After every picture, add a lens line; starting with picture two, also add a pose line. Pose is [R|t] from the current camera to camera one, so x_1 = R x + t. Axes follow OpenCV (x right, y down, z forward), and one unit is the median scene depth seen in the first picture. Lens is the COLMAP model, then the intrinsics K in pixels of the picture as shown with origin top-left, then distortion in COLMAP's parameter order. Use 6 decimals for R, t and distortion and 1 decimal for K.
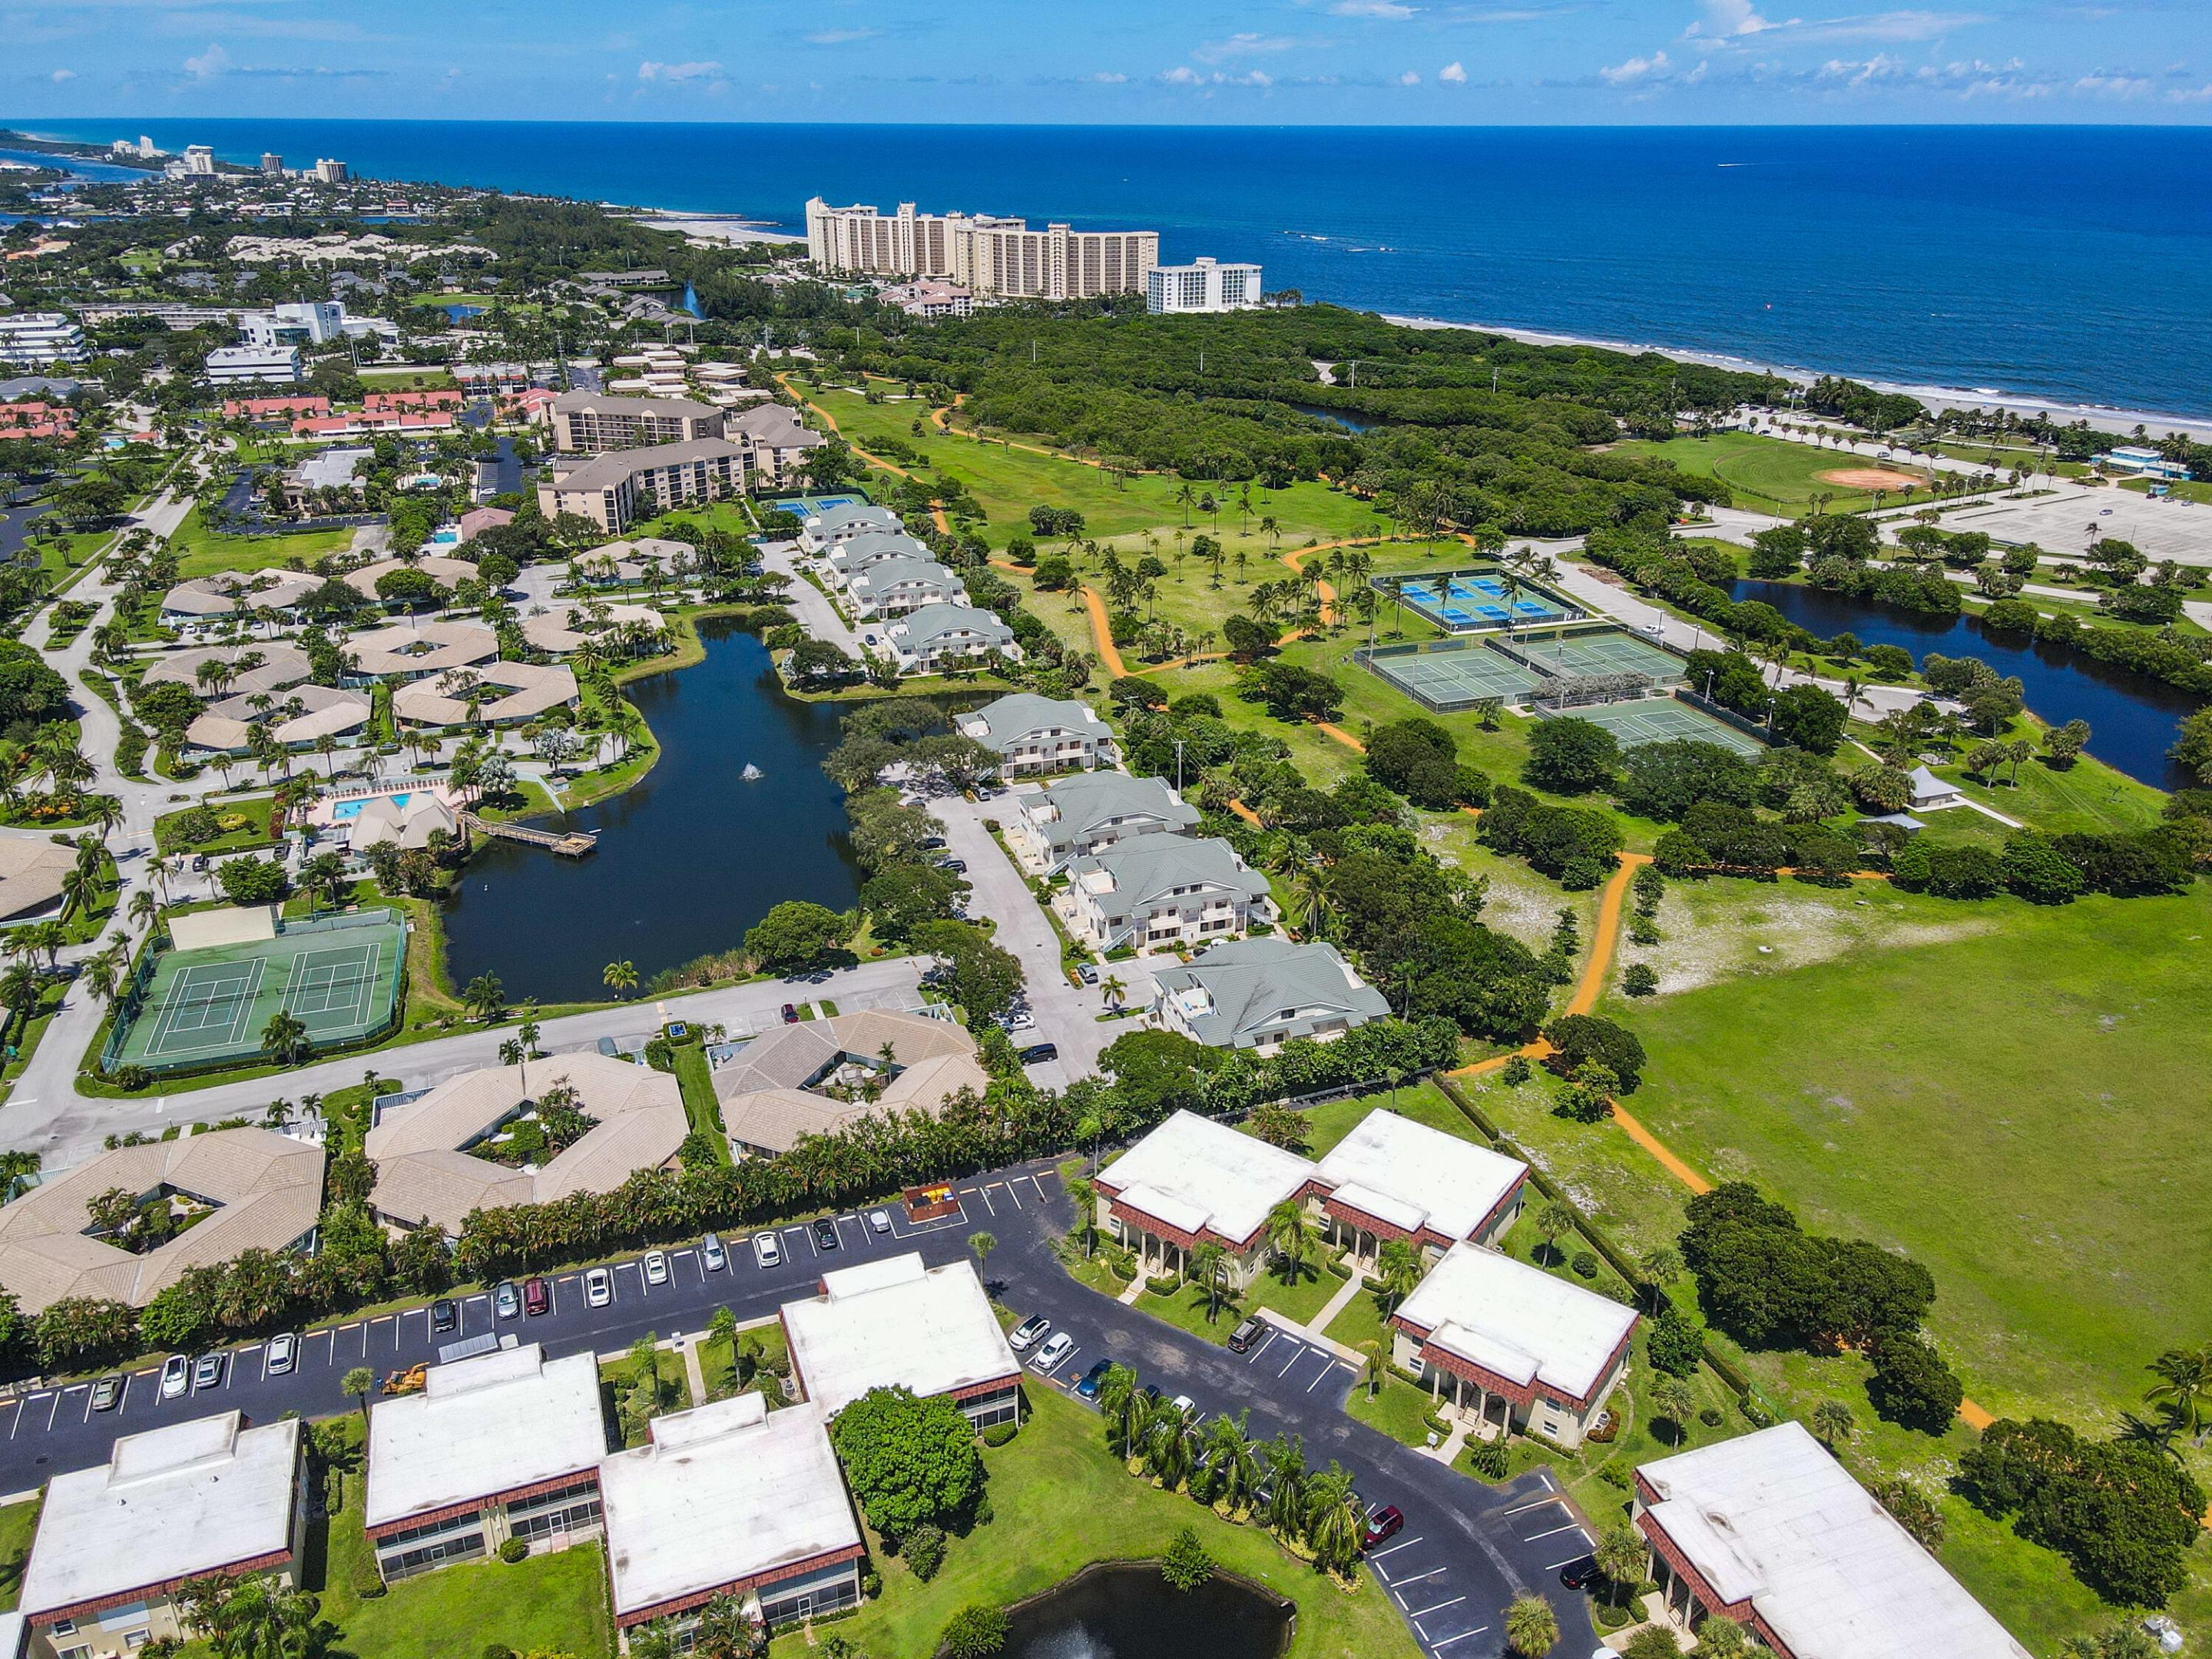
lens RADIAL K [[1617.1, 0, 1106.0], [0, 1617.1, 829.5], [0, 0, 1]] dist [0.002676, 0.025042]
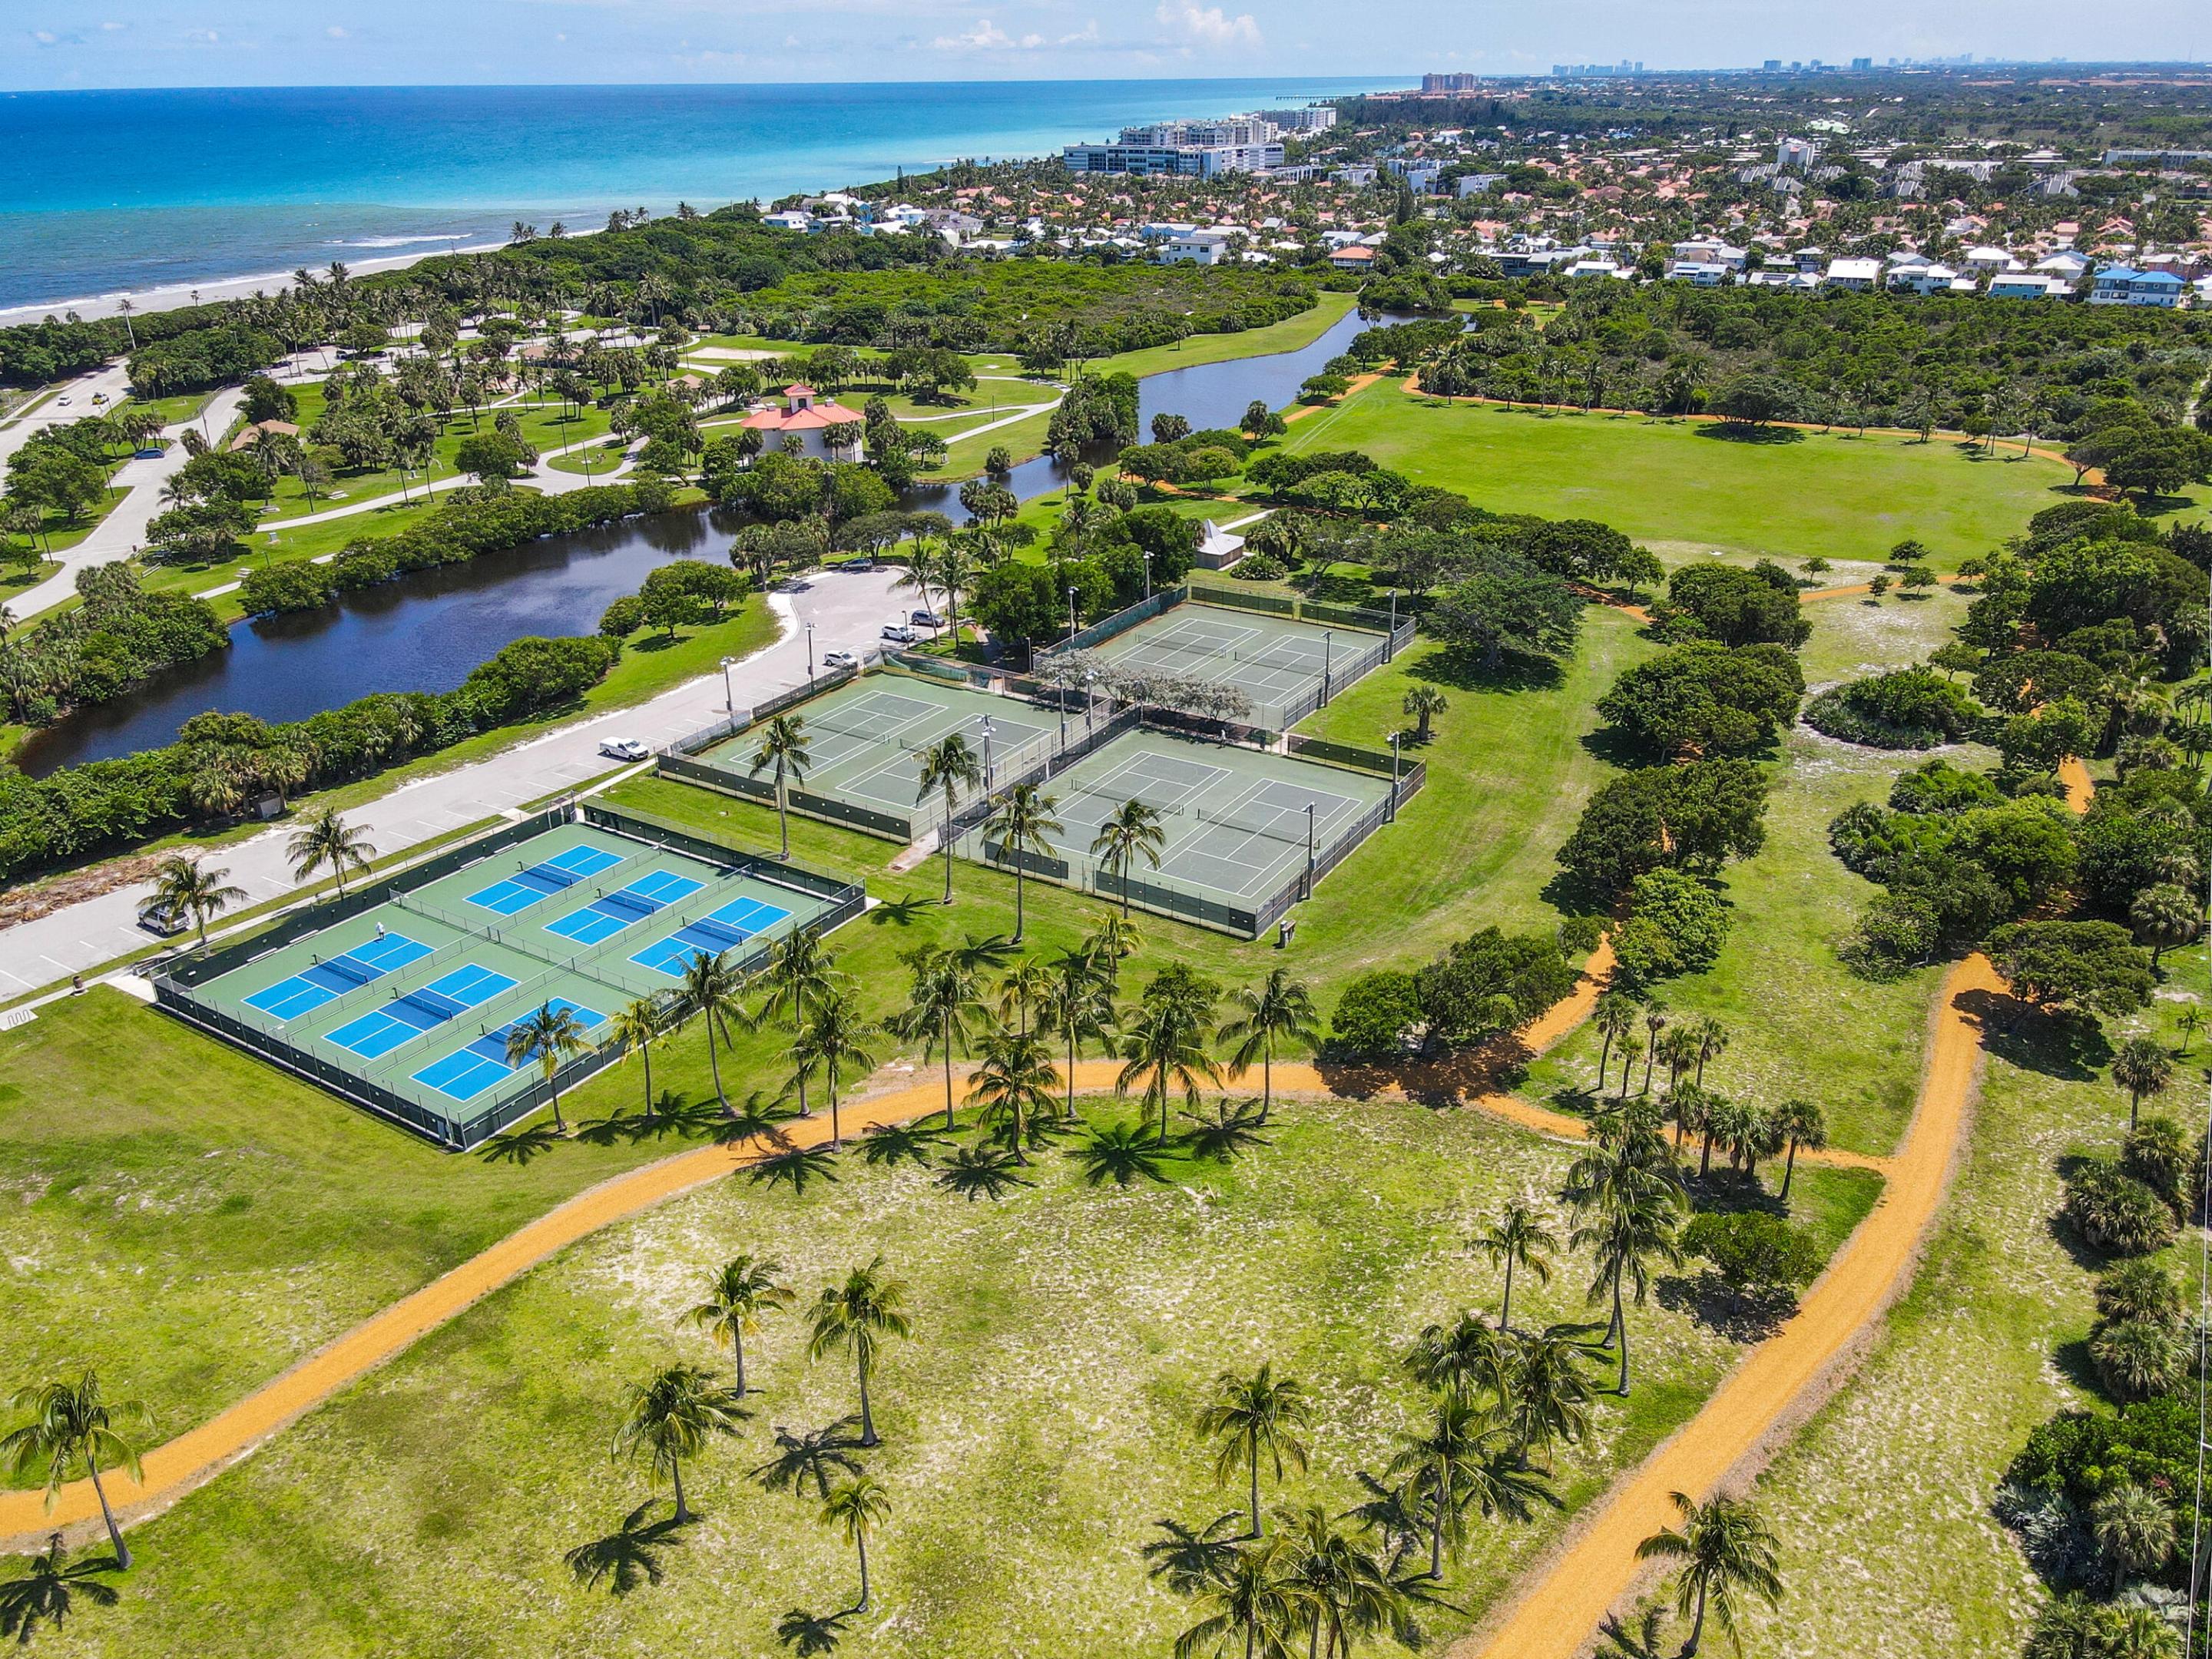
lens RADIAL K [[1617.1, 0, 1106.0], [0, 1617.1, 829.5], [0, 0, 1]] dist [0.002676, 0.025042]
pose [[-0.630554, -0.322497, 0.705973, -0.056656], [0.329005, 0.712762, 0.619456, -0.251110], [-0.702964, 0.622869, -0.343331, 0.781239]]
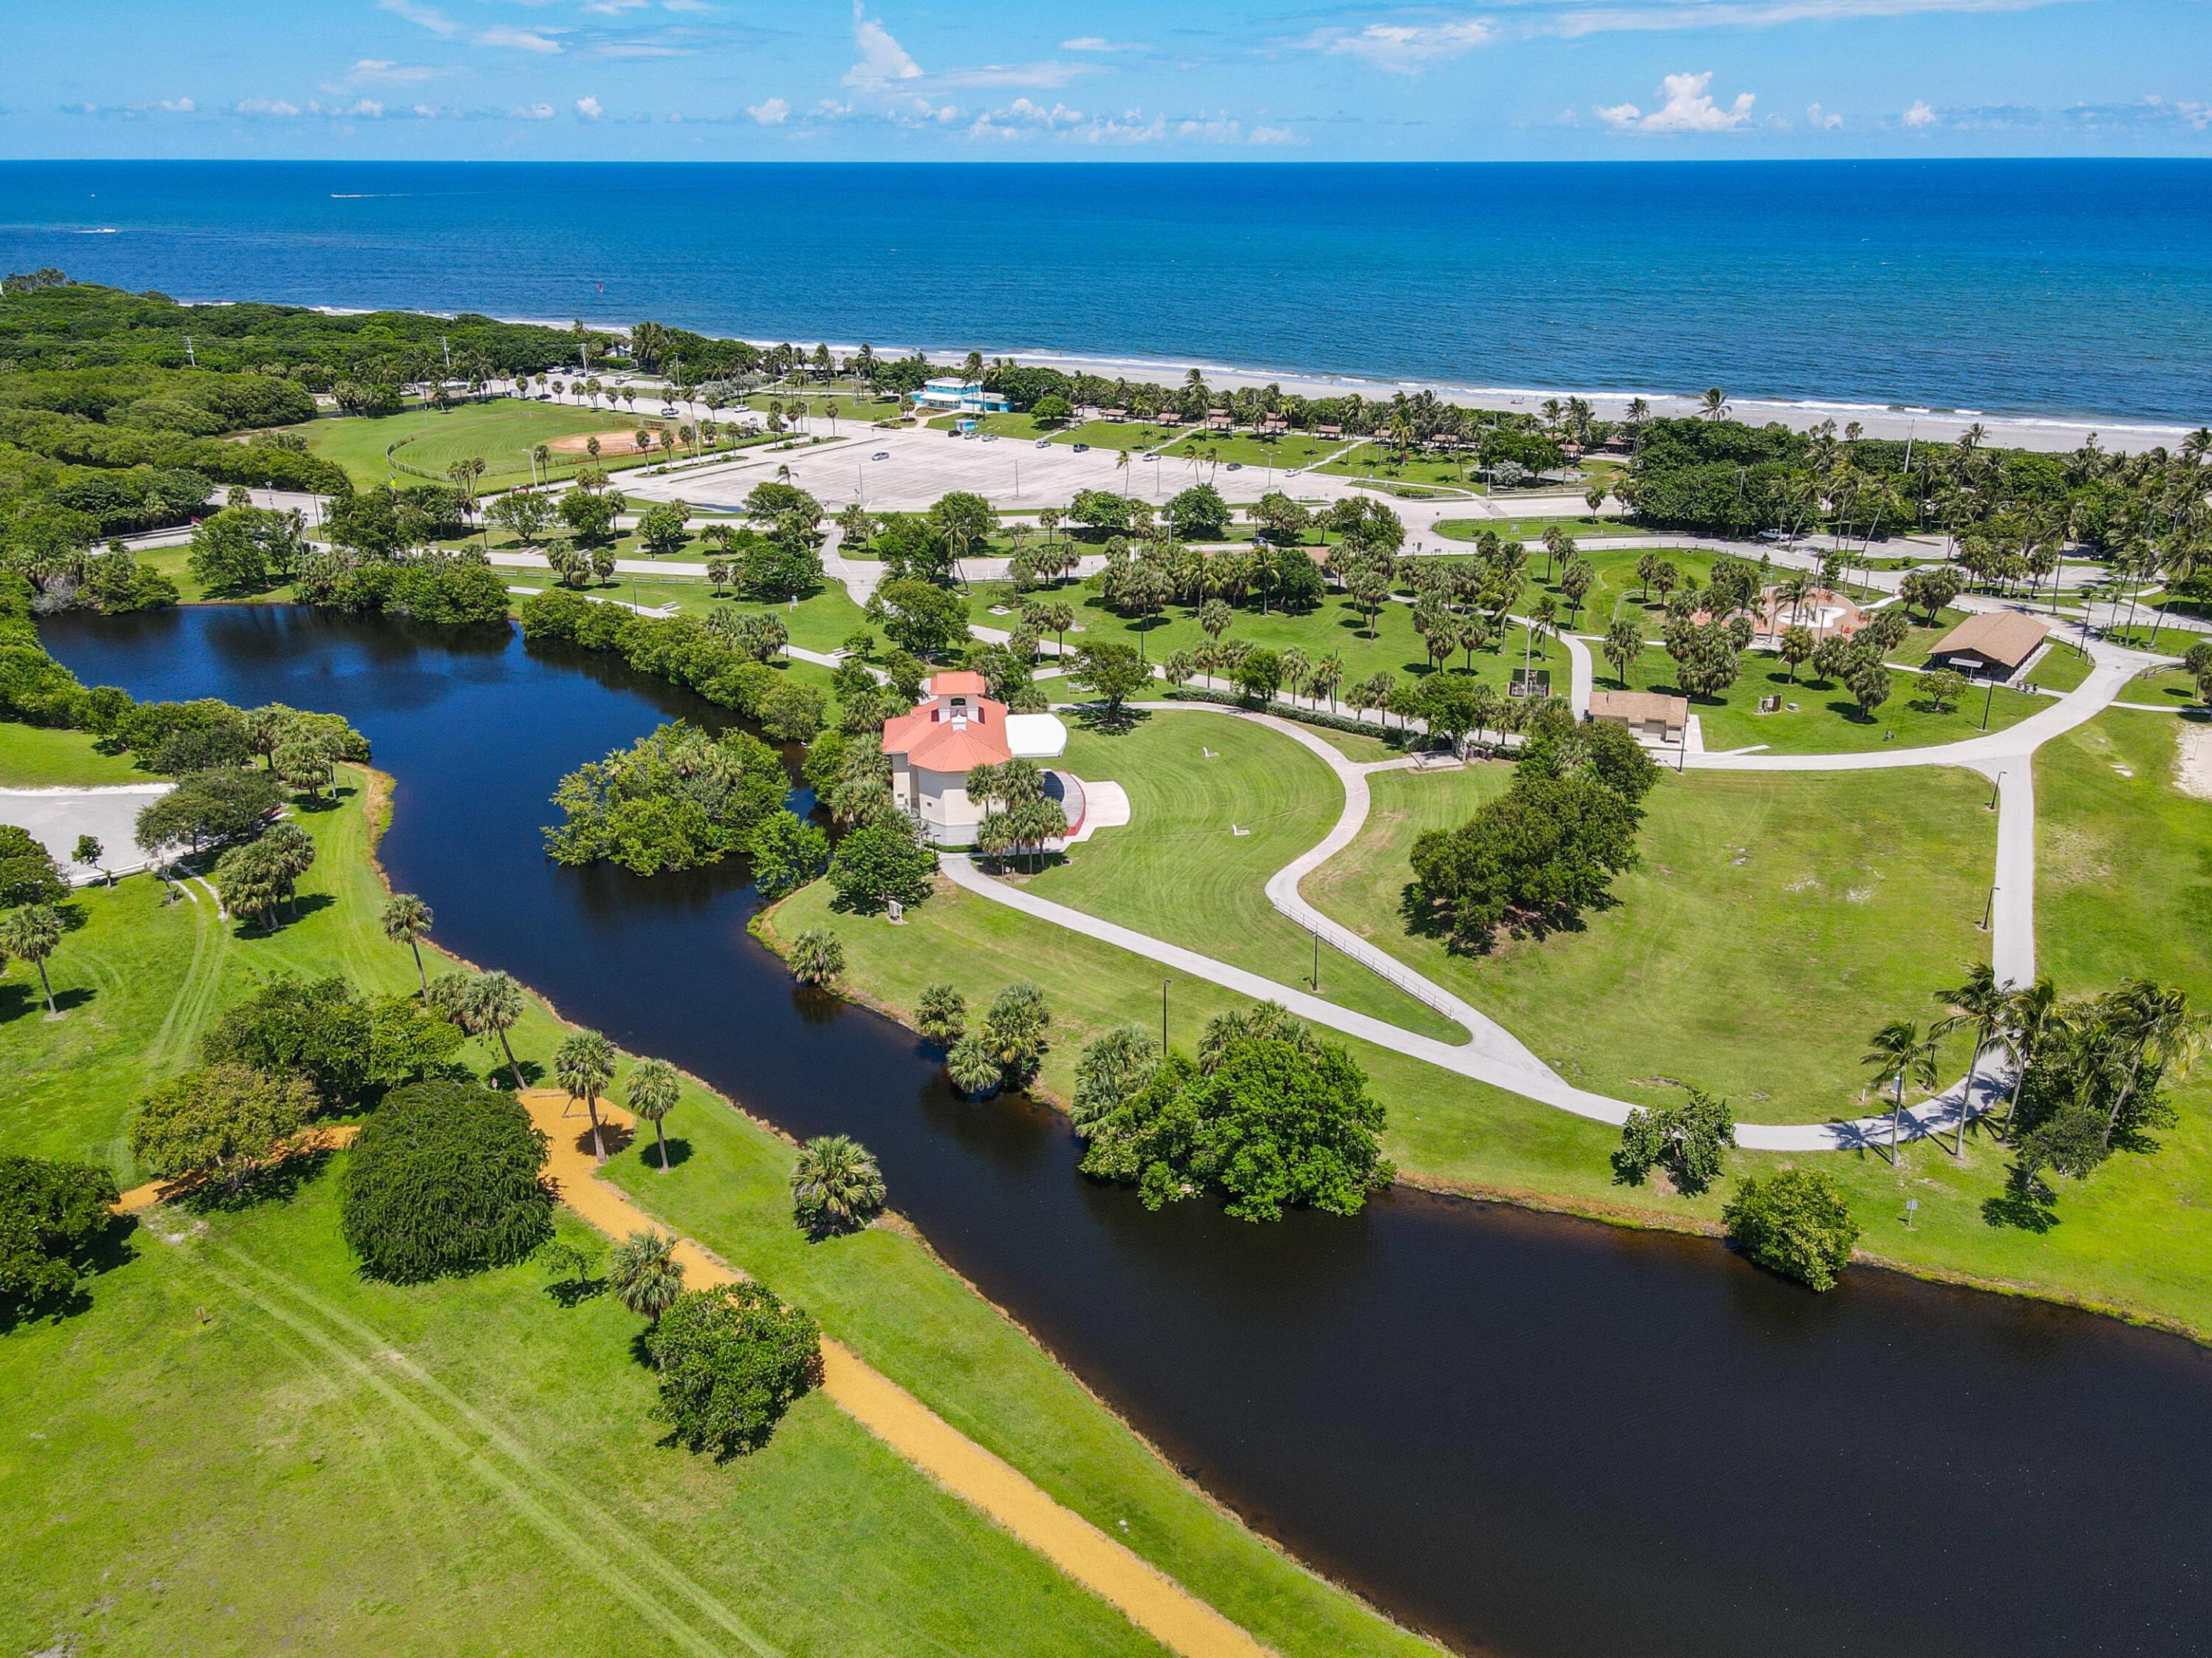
lens RADIAL K [[1636.8, 0, 1125.2], [0, 1636.8, 818.9], [0, 0, 1]] dist [0.013997, 0.007606]
pose [[0.890871, -0.172133, 0.420379, 0.350686], [0.186705, 0.982394, 0.006596, -0.017239], [-0.414113, 0.072611, 0.907324, 0.276867]]
